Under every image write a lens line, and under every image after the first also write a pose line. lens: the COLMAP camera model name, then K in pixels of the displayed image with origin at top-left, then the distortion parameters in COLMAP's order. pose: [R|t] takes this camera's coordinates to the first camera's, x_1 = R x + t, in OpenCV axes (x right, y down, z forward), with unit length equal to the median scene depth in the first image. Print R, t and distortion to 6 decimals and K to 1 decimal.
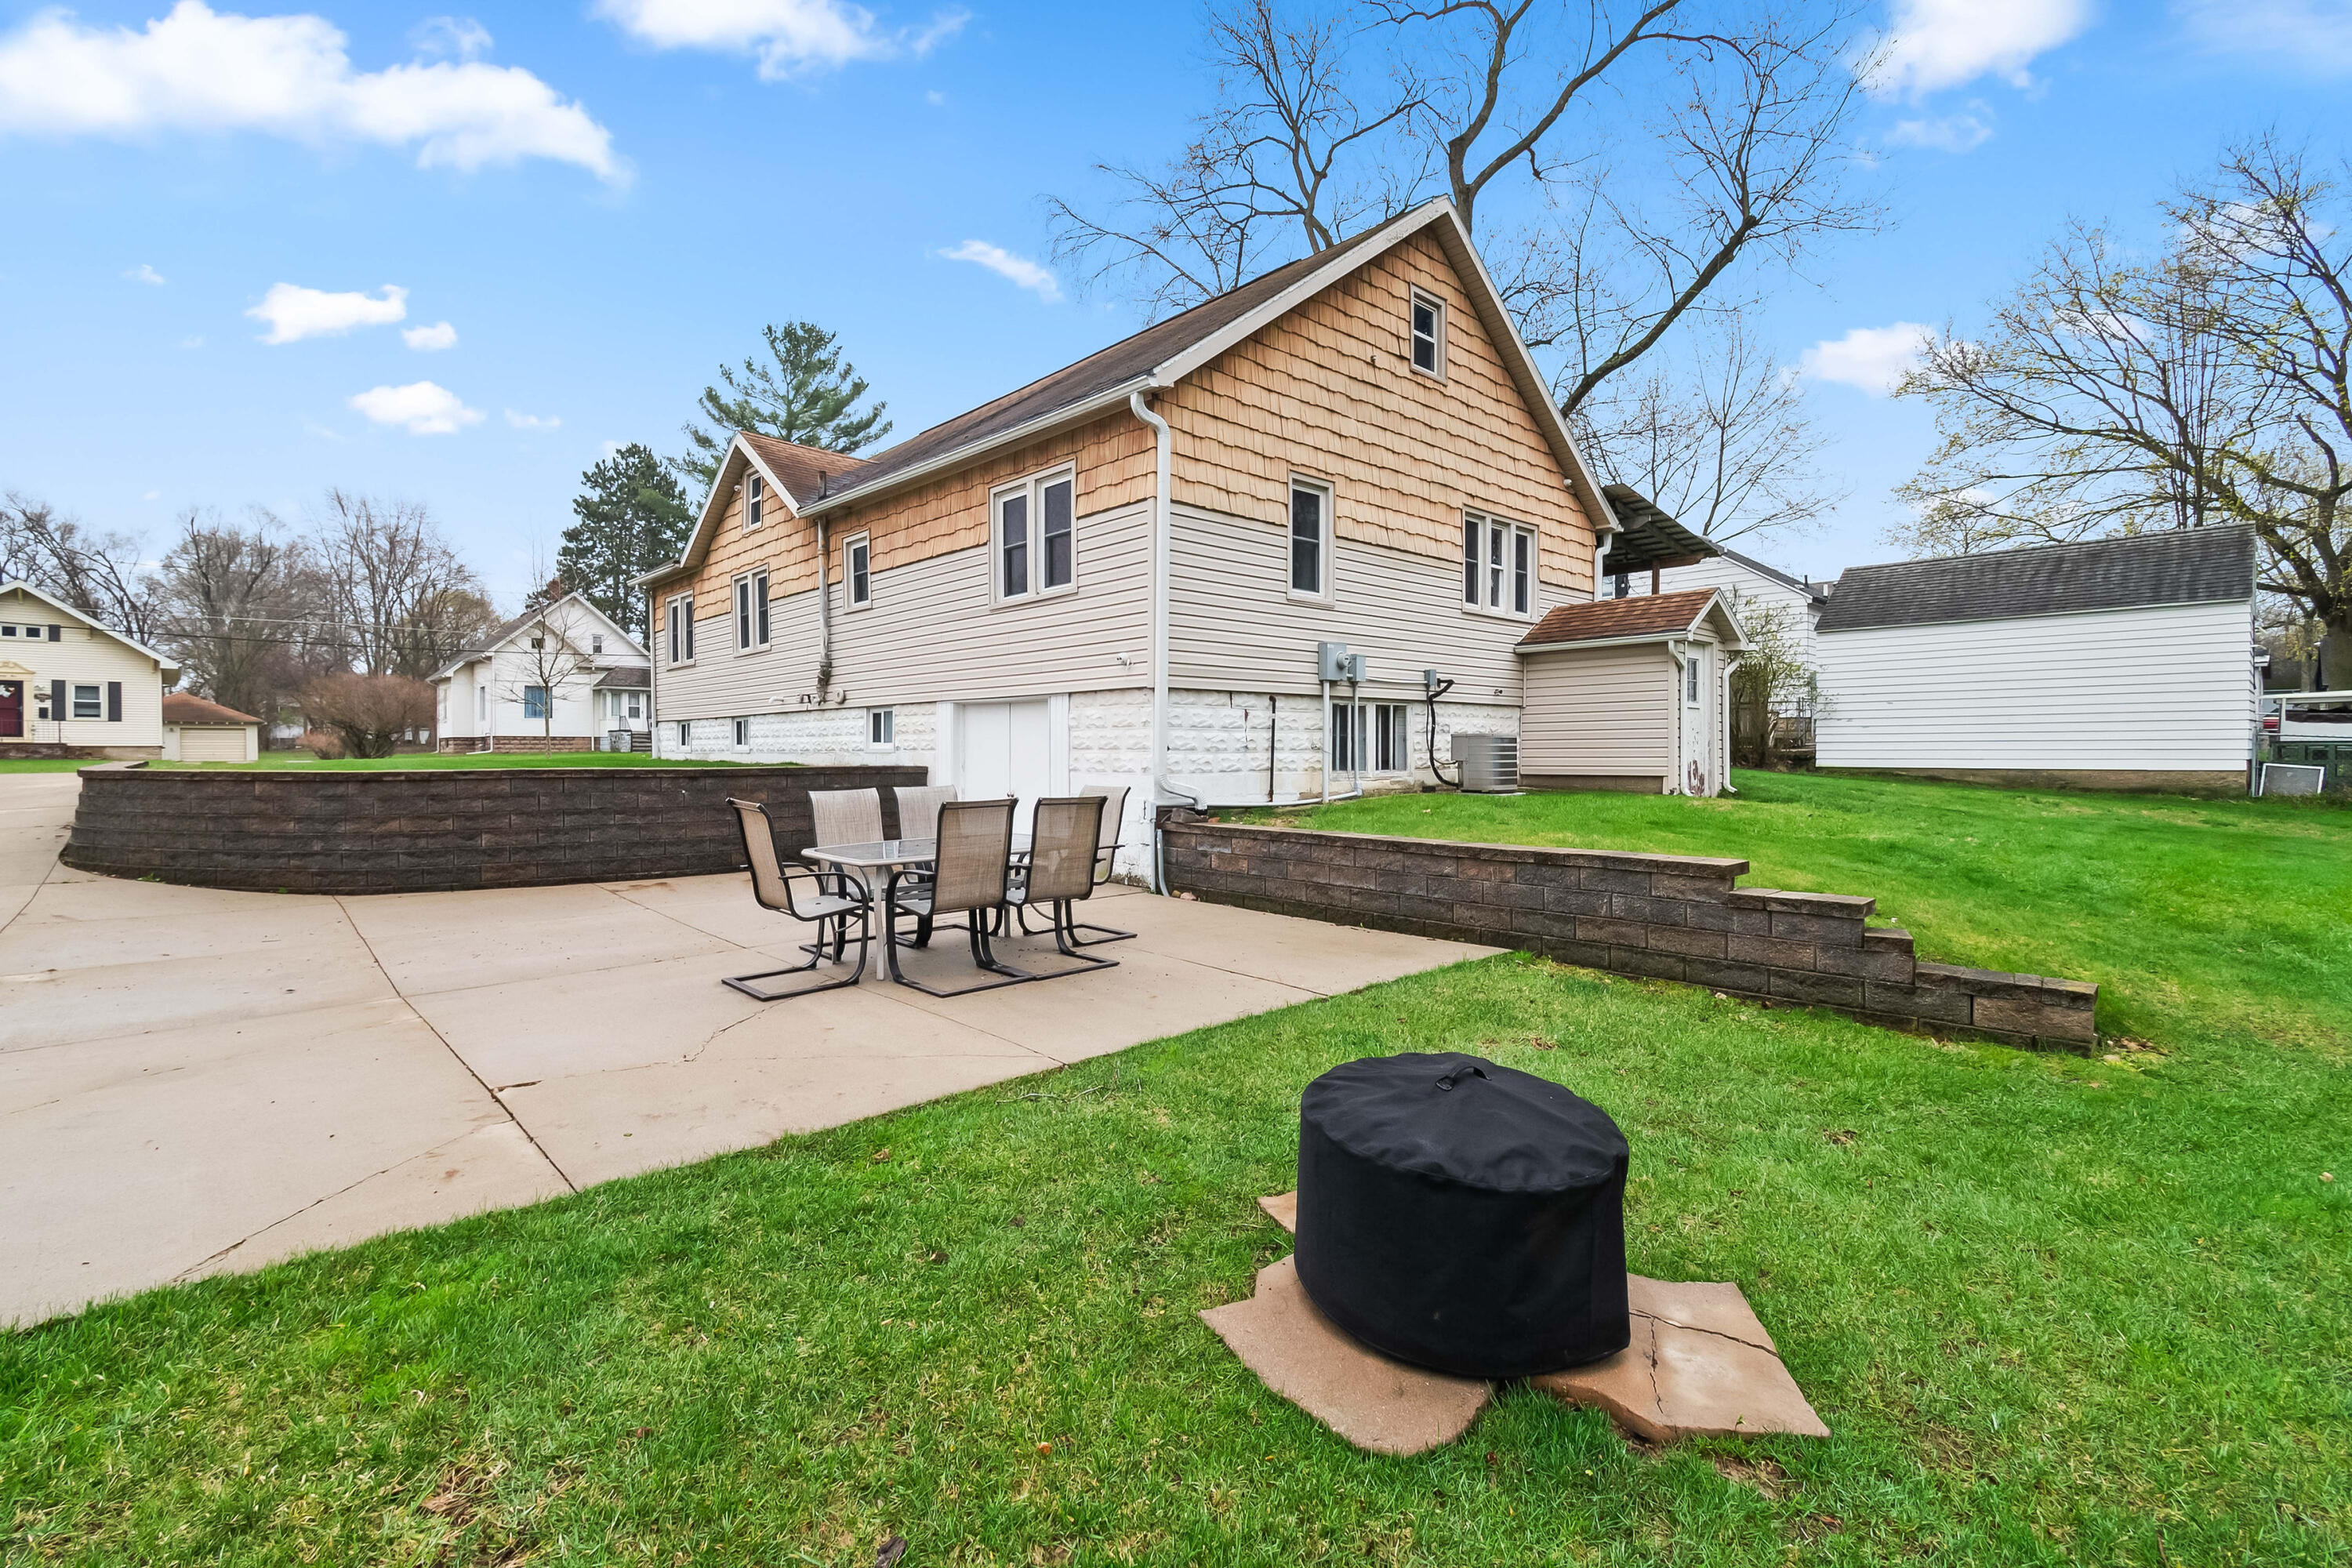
lens RADIAL K [[1038.8, 0, 1115.5], [0, 1038.8, 747.1], [0, 0, 1]] dist [0.001877, 0.000092]
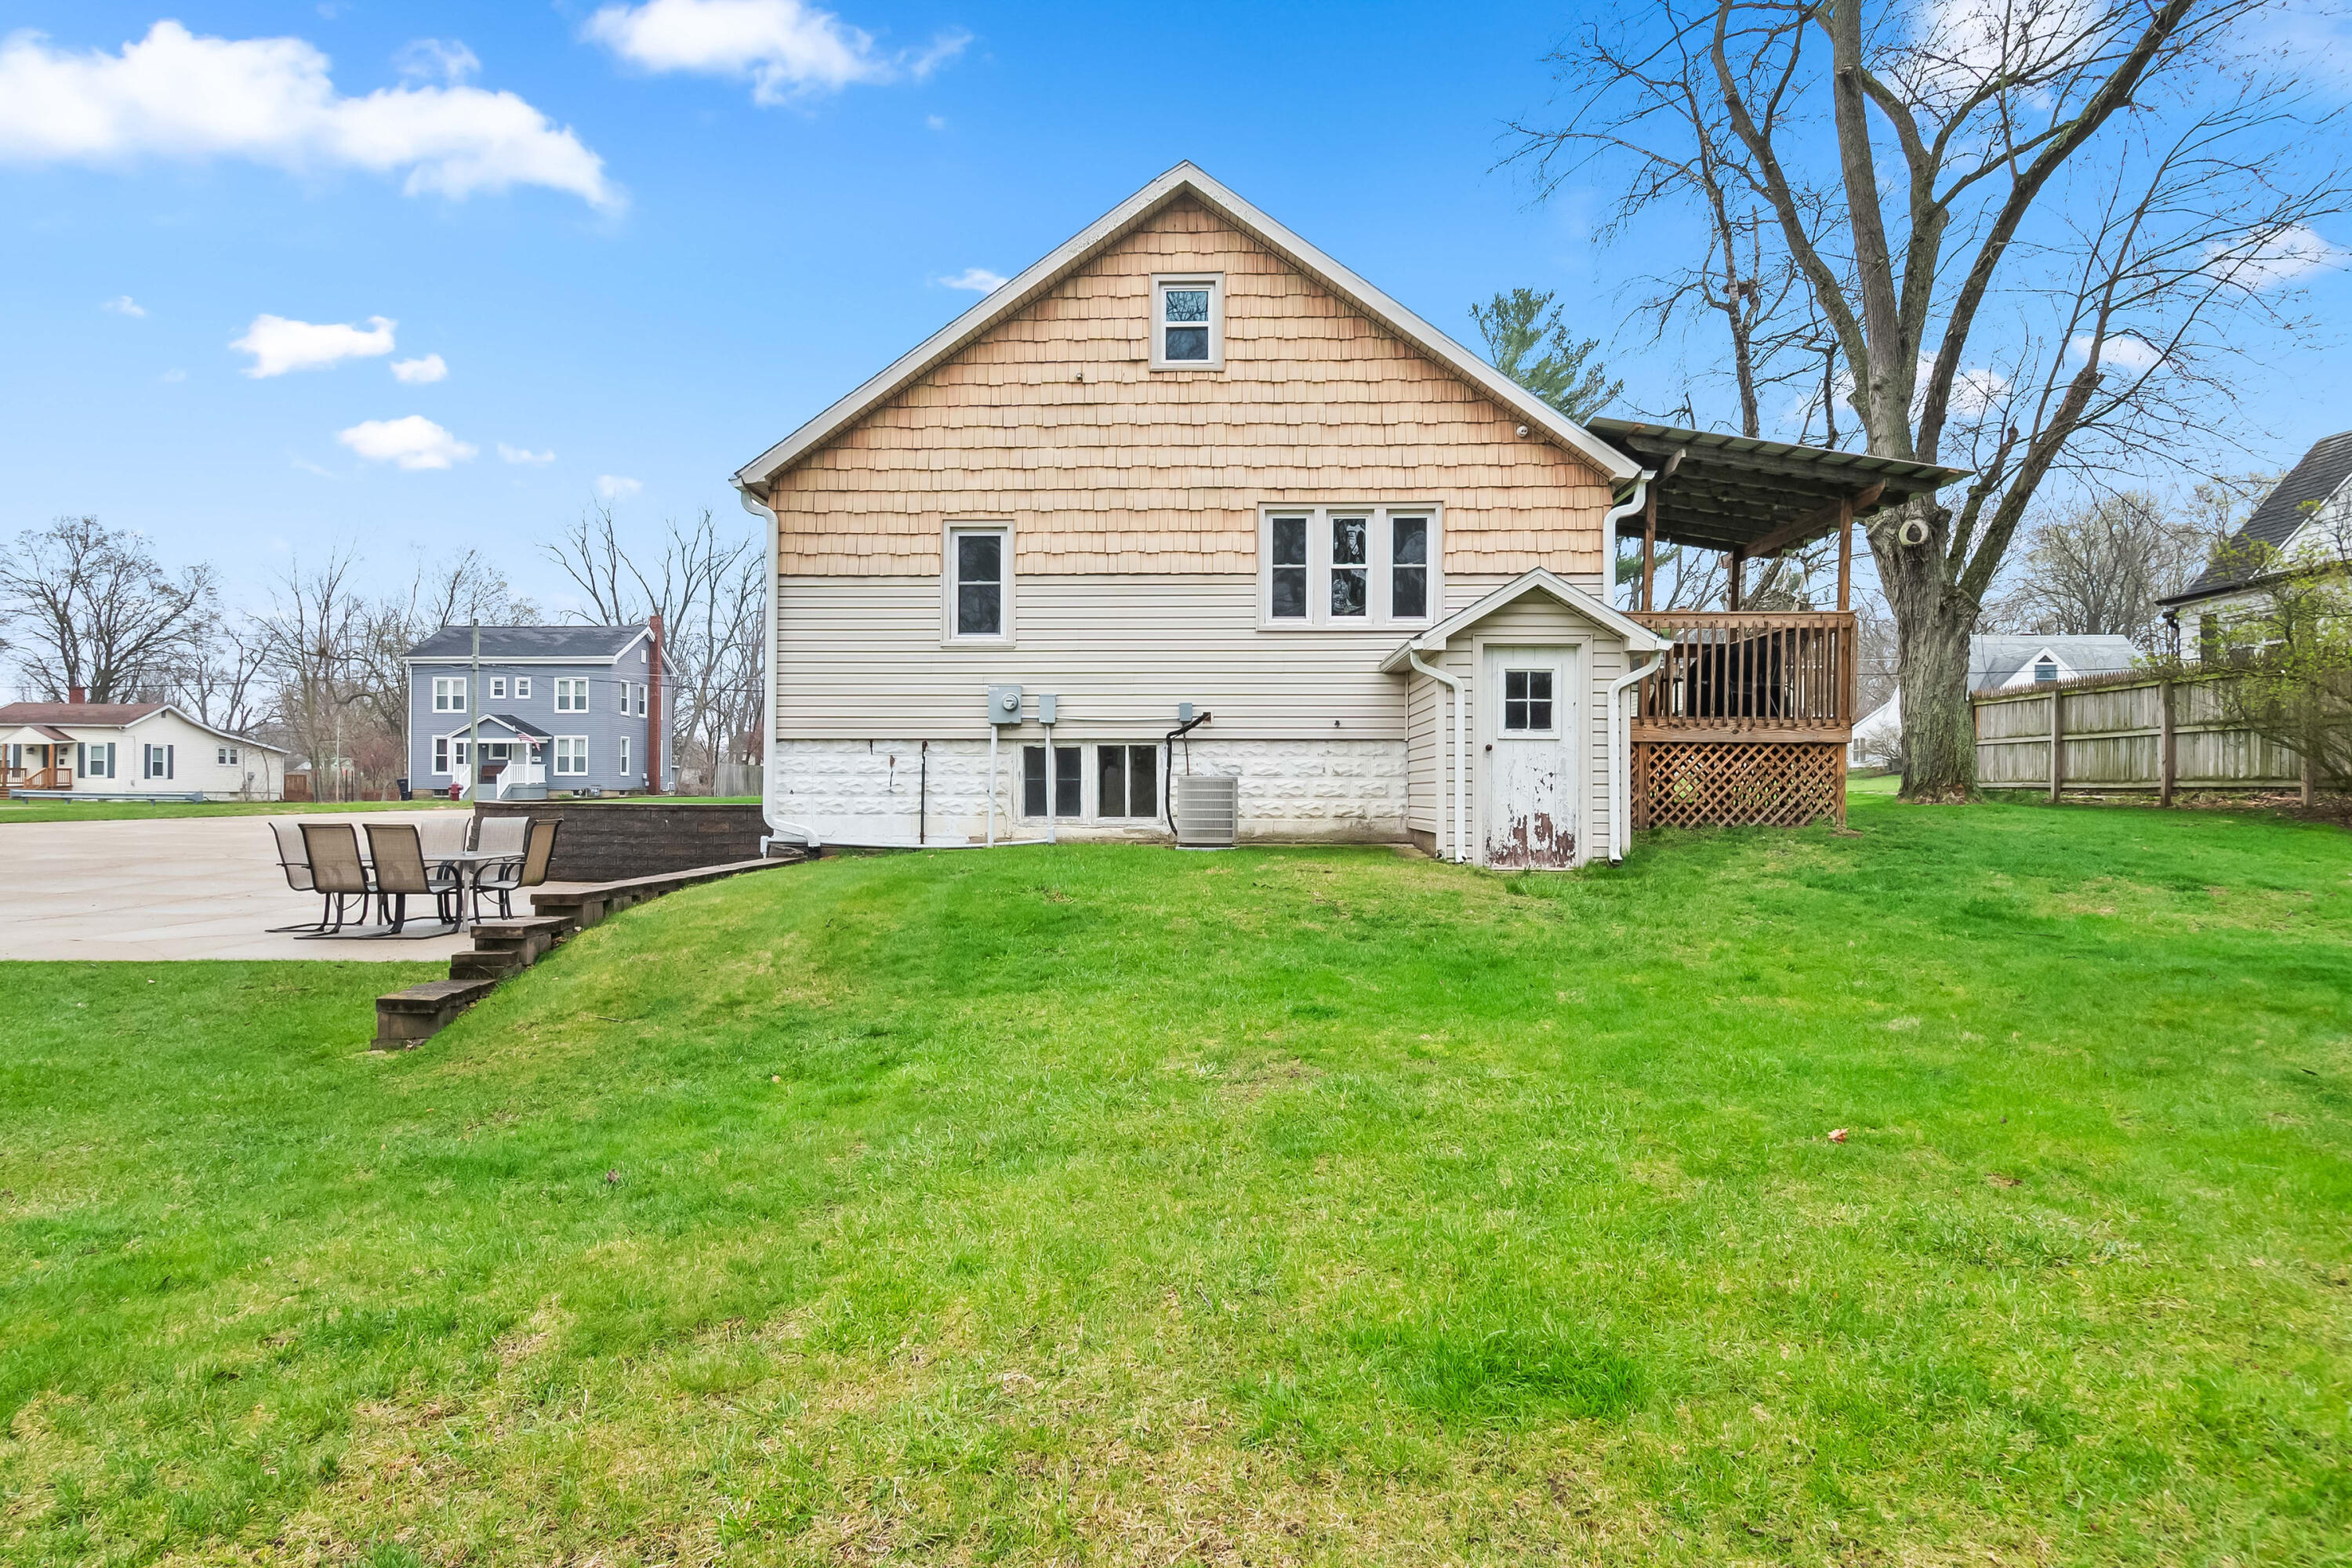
lens RADIAL K [[1287.4, 0, 1176.9], [0, 1287.4, 784.1], [0, 0, 1]] dist [-0.001212, 0.000073]
pose [[0.720151, 0.001866, -0.693815, 1.090421], [-0.003173, 0.999995, -0.000605, -0.006291], [0.693810, 0.002637, 0.720153, 0.222519]]
